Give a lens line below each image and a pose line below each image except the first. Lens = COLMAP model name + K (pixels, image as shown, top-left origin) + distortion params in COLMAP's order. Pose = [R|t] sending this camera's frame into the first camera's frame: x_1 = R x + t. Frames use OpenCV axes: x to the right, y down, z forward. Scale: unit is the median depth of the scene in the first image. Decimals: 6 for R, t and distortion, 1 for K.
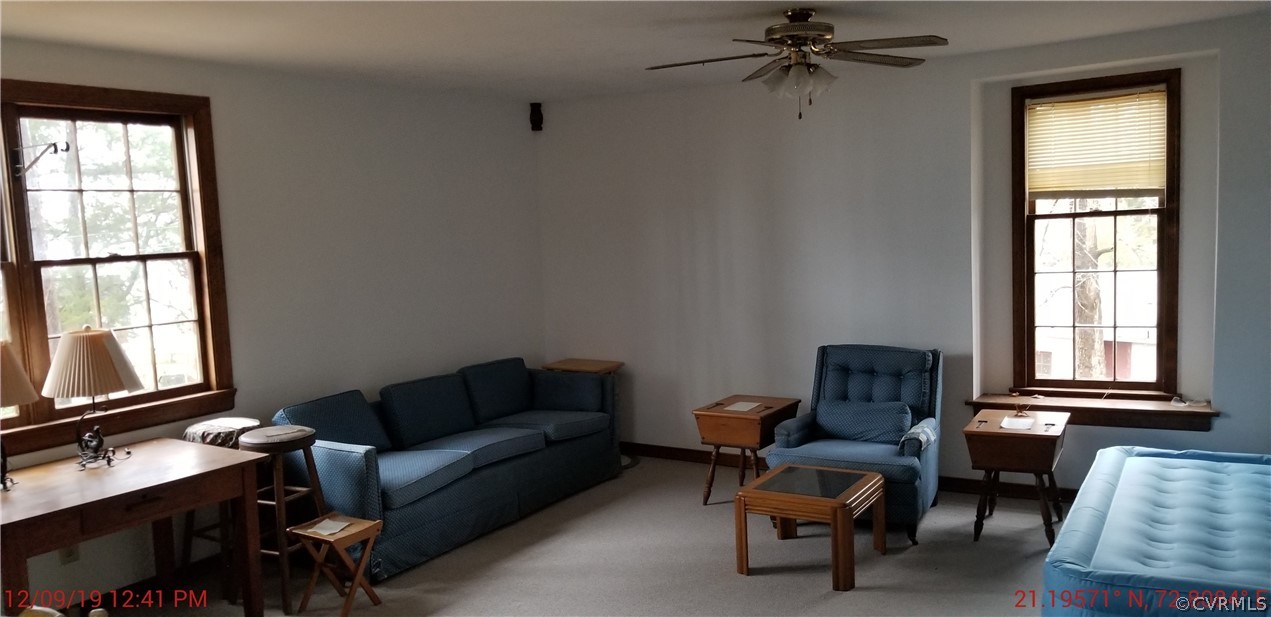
lens RADIAL K [[1045.5, 0, 632.1], [0, 1045.5, 309.6], [0, 0, 1]] dist [0.096676, -0.244556]
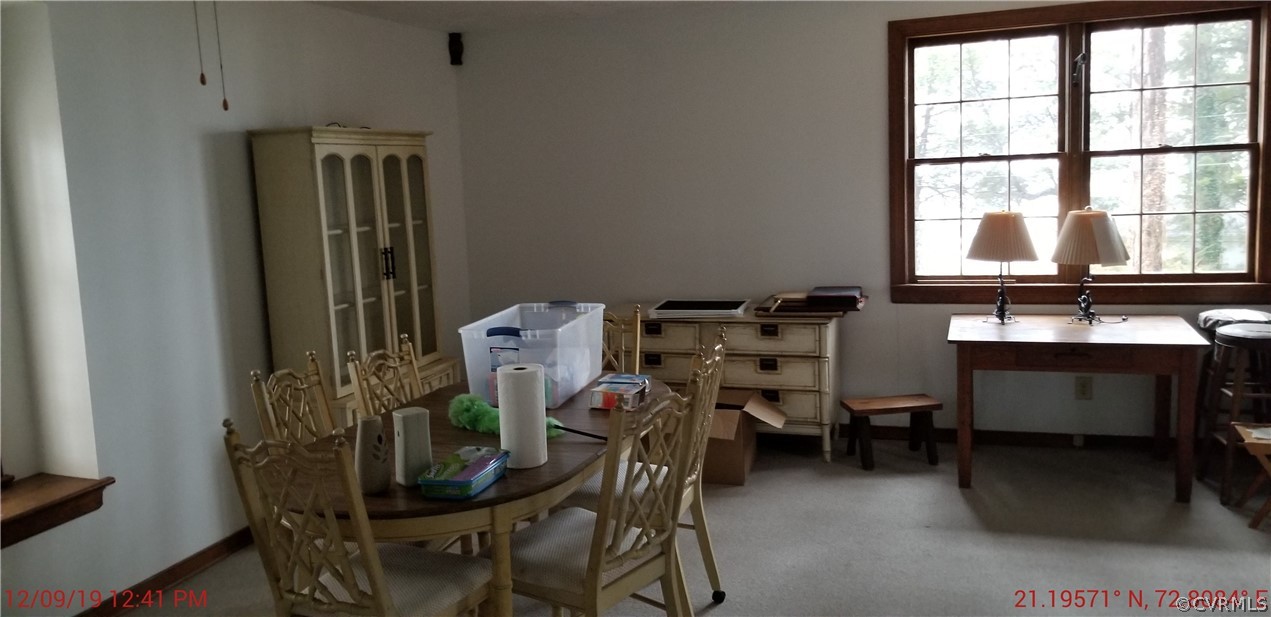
lens RADIAL K [[1045.5, 0, 632.1], [0, 1045.5, 309.6], [0, 0, 1]] dist [0.096676, -0.244556]
pose [[0.227718, 0.159733, -0.960536, 0.707209], [-0.034647, 0.987158, 0.155946, -0.053142], [0.973110, -0.002232, 0.230328, 0.293514]]
